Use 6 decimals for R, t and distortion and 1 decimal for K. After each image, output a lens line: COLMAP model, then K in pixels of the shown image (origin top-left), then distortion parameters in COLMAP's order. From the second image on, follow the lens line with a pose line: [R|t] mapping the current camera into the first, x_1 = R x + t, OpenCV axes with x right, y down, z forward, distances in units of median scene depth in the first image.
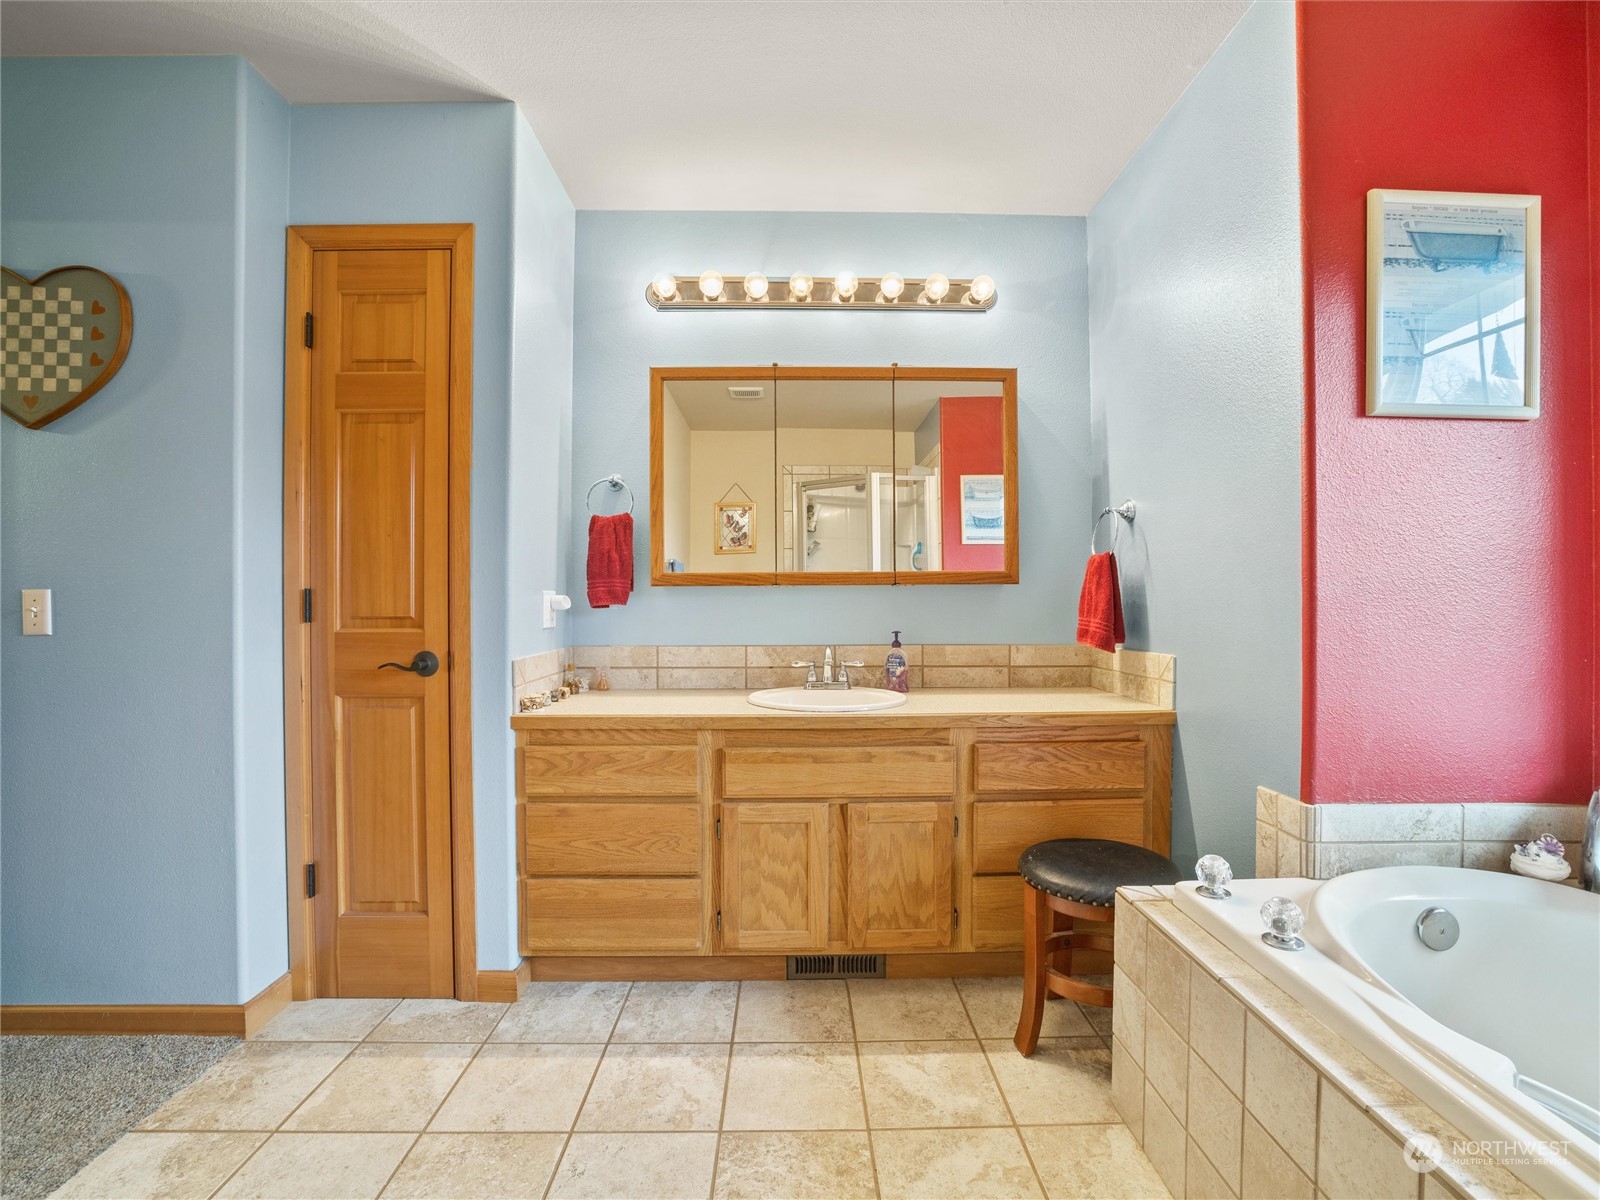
lens RADIAL K [[734.0, 0, 801.5], [0, 734.0, 598.4], [0, 0, 1]] dist [-0.054631, 0.019853]
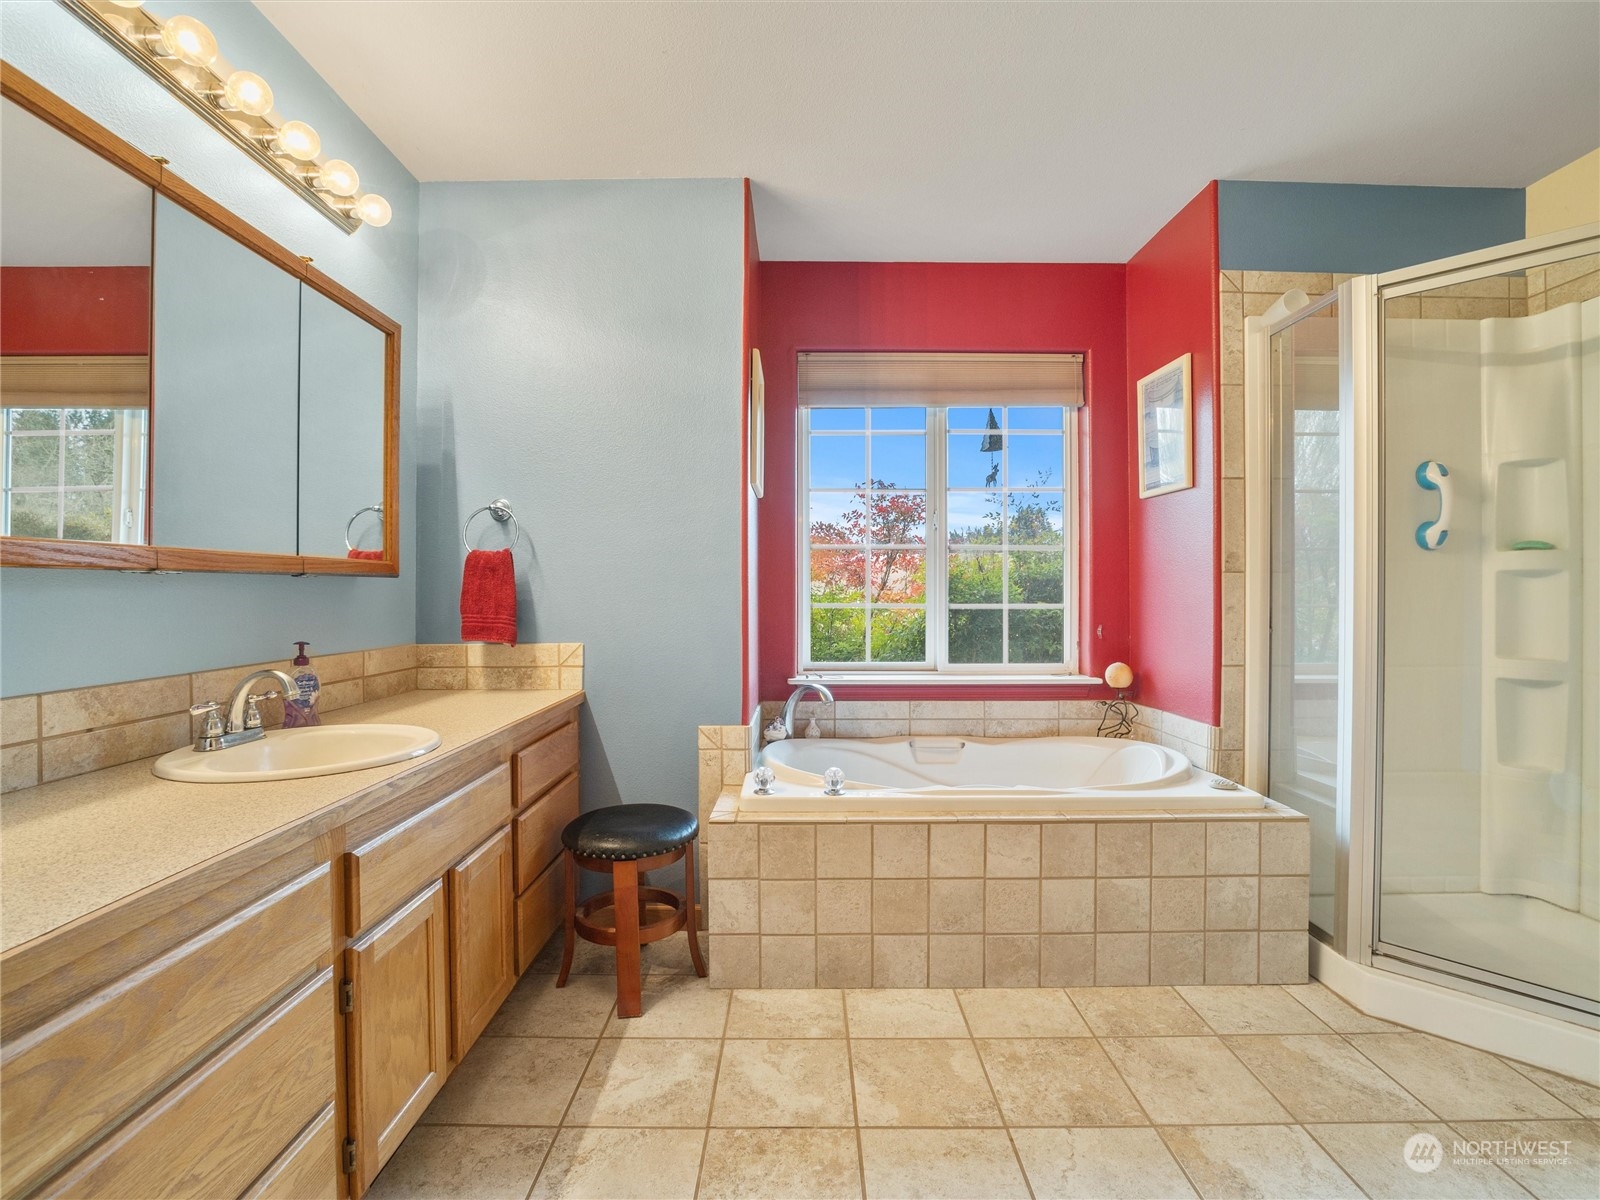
lens RADIAL K [[734.0, 0, 801.5], [0, 734.0, 598.4], [0, 0, 1]] dist [-0.054631, 0.019853]
pose [[0.025384, -0.005519, 0.999663, -0.619300], [0.001270, 0.999984, 0.005489, 0.000506], [-0.999677, 0.001130, 0.025390, 0.584340]]
